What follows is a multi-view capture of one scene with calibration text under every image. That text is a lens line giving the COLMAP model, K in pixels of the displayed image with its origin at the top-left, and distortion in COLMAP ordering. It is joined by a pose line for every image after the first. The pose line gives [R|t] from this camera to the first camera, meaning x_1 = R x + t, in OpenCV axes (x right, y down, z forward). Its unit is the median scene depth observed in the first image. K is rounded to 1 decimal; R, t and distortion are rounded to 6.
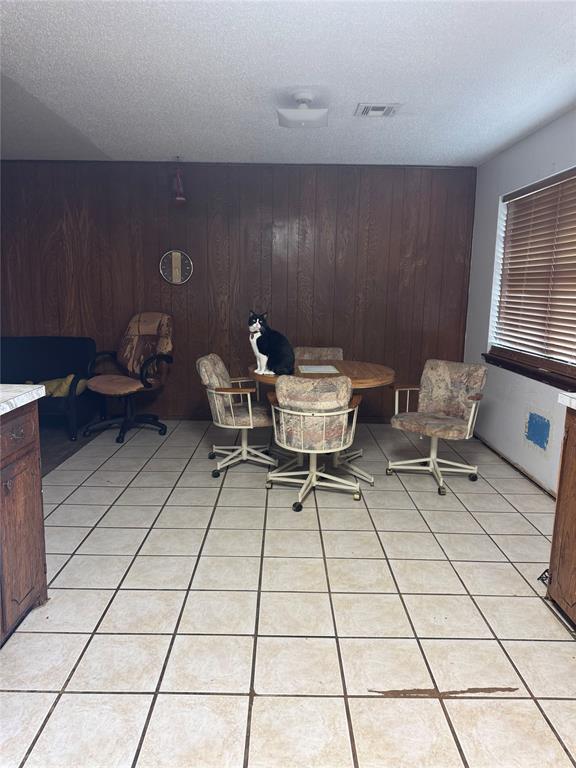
lens RADIAL K [[542.9, 0, 288.0], [0, 542.9, 384.0], [0, 0, 1]] dist [0.088668, -0.108727]
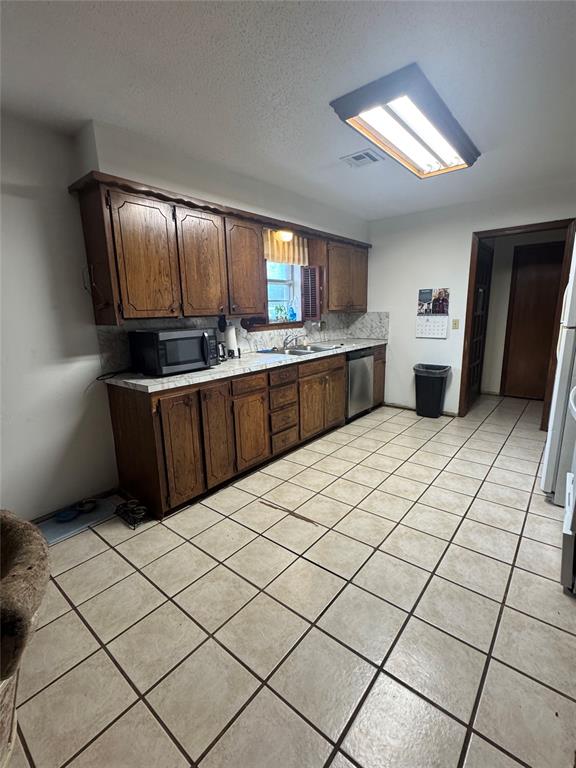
lens RADIAL K [[350.9, 0, 288.0], [0, 350.9, 384.0], [0, 0, 1]] dist [-0.001444, -0.000568]
pose [[-0.767210, -0.129497, 0.628188, -0.438202], [0.122012, 0.932056, 0.341151, -0.300015], [-0.629684, 0.338381, -0.699282, 1.626902]]
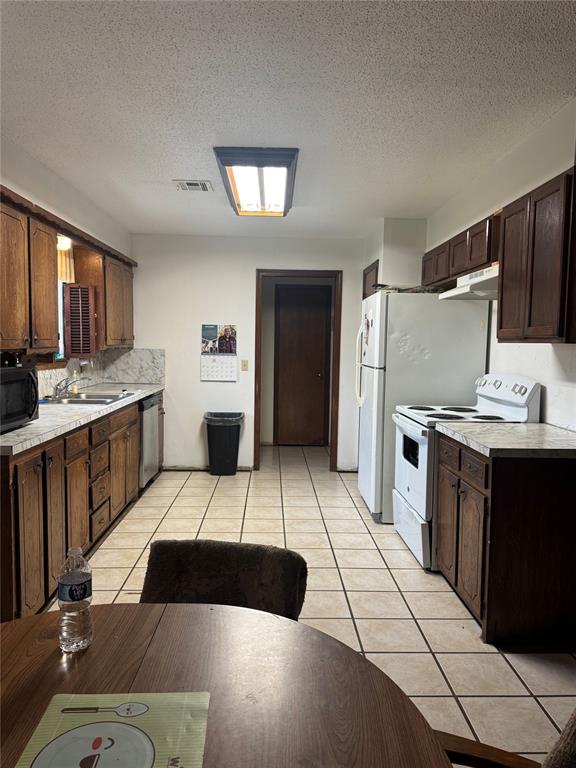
lens RADIAL K [[555.6, 0, 288.0], [0, 555.6, 384.0], [0, 0, 1]] dist [0.098952, -0.000570]
pose [[-0.999327, -0.030247, -0.020750, -0.011850], [-0.034407, 0.969043, 0.244482, -0.432530], [0.012712, 0.245032, -0.969432, 2.312999]]
